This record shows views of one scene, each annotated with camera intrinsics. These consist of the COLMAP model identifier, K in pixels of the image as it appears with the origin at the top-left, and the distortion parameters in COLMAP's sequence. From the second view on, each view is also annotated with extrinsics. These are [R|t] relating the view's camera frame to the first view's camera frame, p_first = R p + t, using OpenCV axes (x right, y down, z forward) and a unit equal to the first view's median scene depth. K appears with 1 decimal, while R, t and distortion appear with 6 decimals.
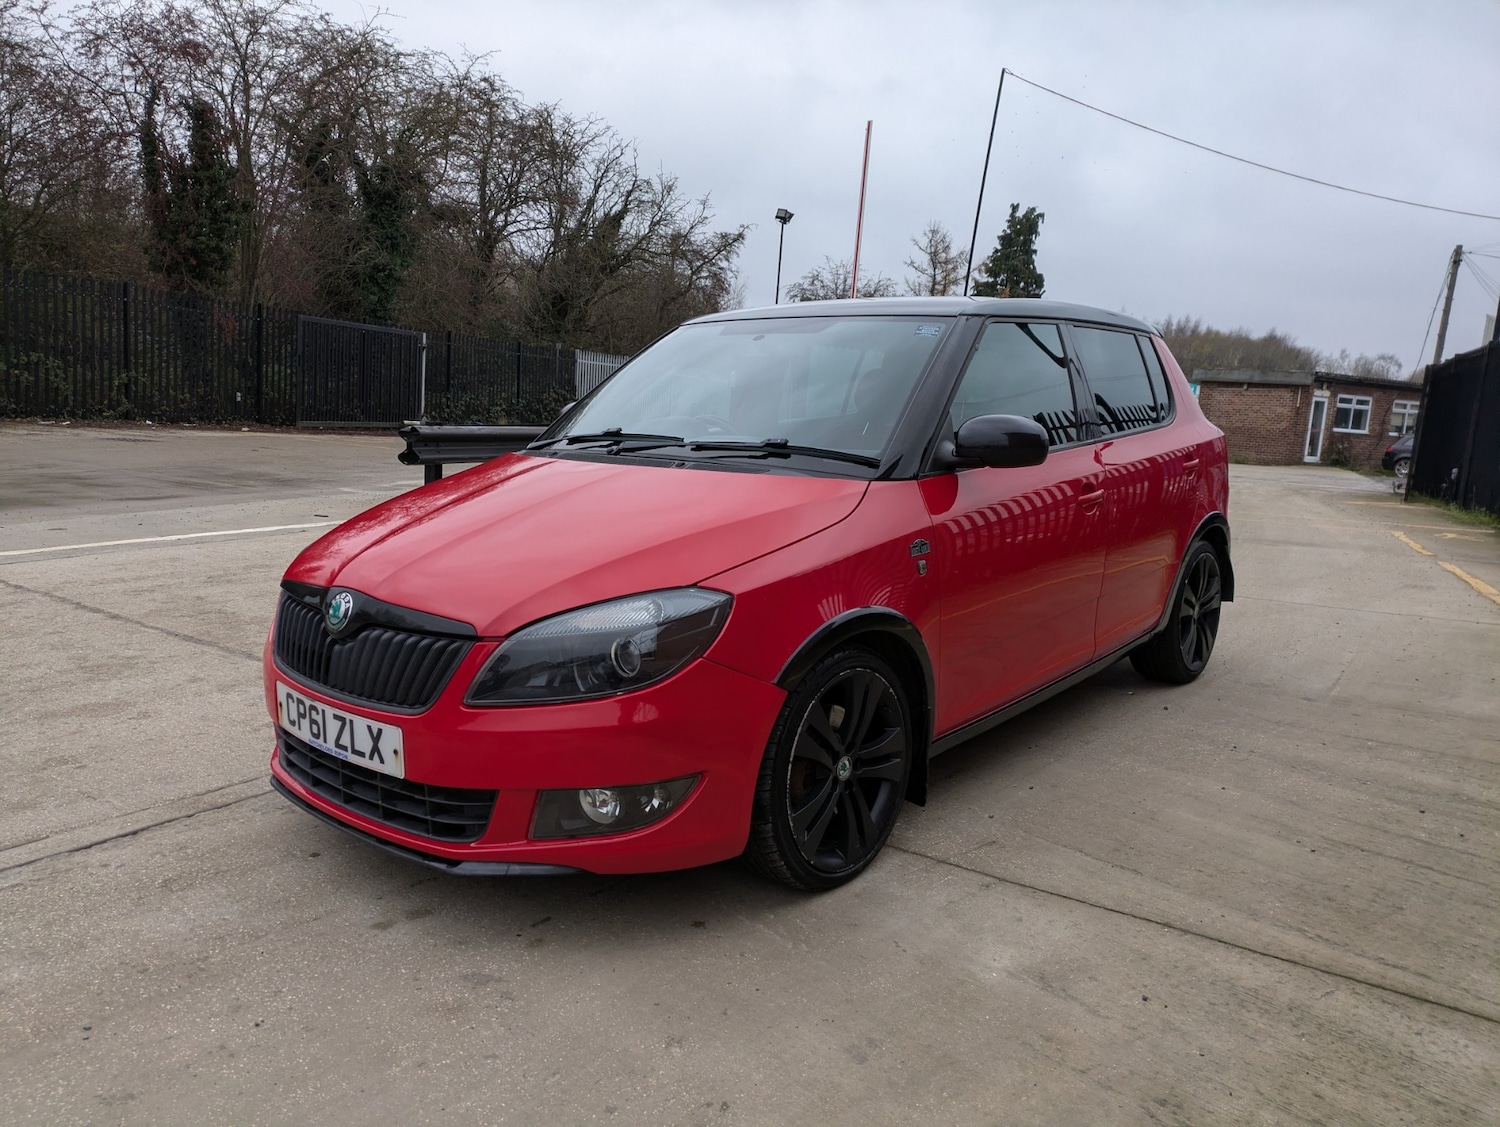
lens RADIAL K [[1094.8, 0, 714.4], [0, 1094.8, 566.6], [0, 0, 1]] dist [0.078280, -0.071915]
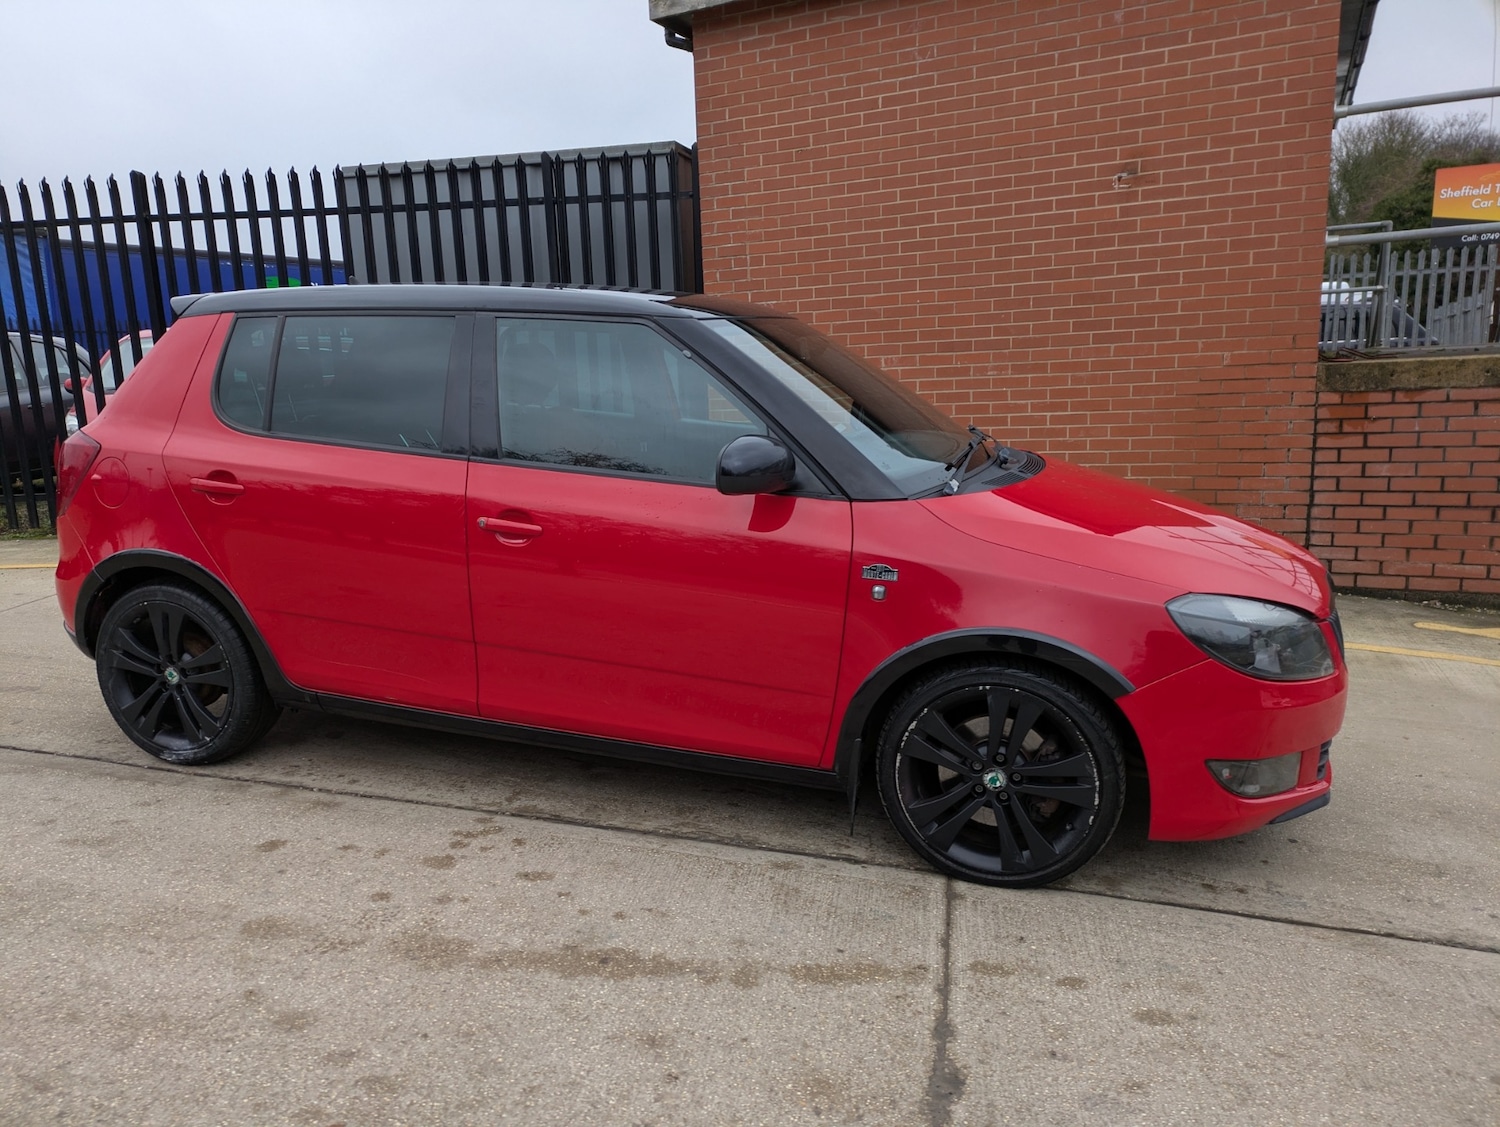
lens RADIAL K [[1090.5, 0, 718.2], [0, 1090.5, 570.7], [0, 0, 1]] dist [0.078653, -0.078311]
pose [[-0.396227, -0.215037, 0.892616, -0.152735], [0.140442, 0.946552, 0.290372, -0.056183], [-0.907348, 0.240414, -0.344850, 0.265155]]
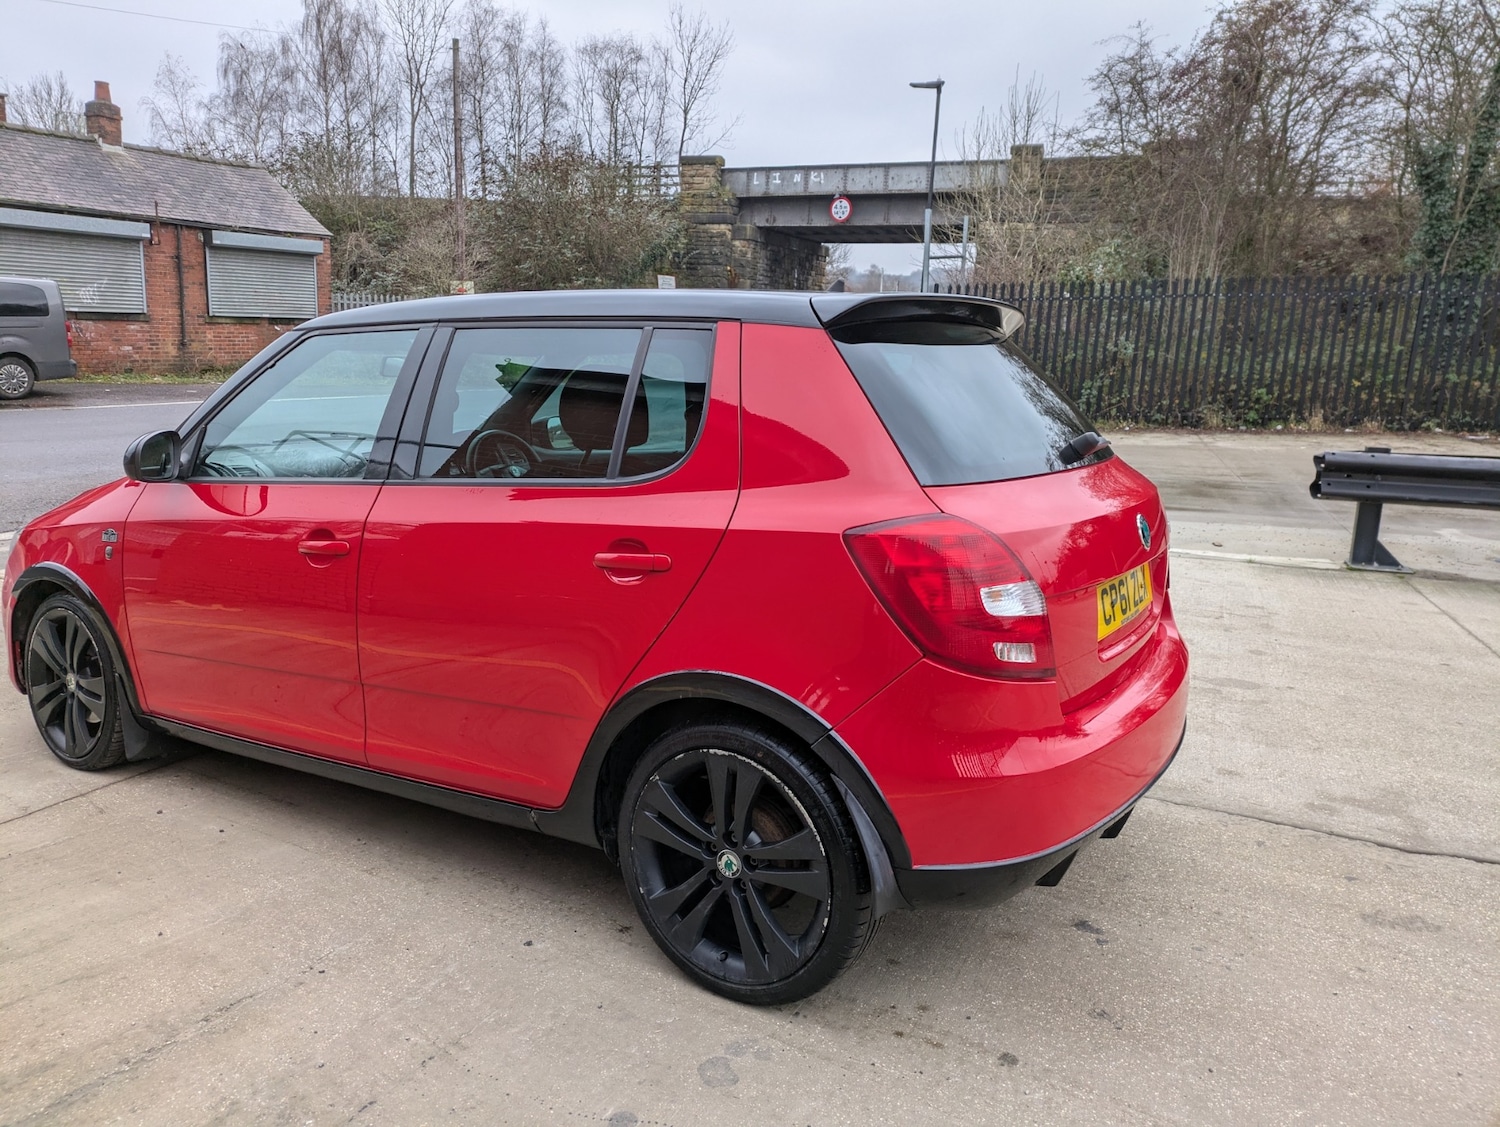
lens RADIAL K [[1097.4, 0, 719.1], [0, 1097.4, 546.6], [0, 0, 1]] dist [0.072729, -0.070428]
pose [[0.142753, 0.141601, -0.979577, 0.211843], [-0.167566, 0.978884, 0.117082, -0.037218], [0.975471, 0.147430, 0.163466, 0.209143]]
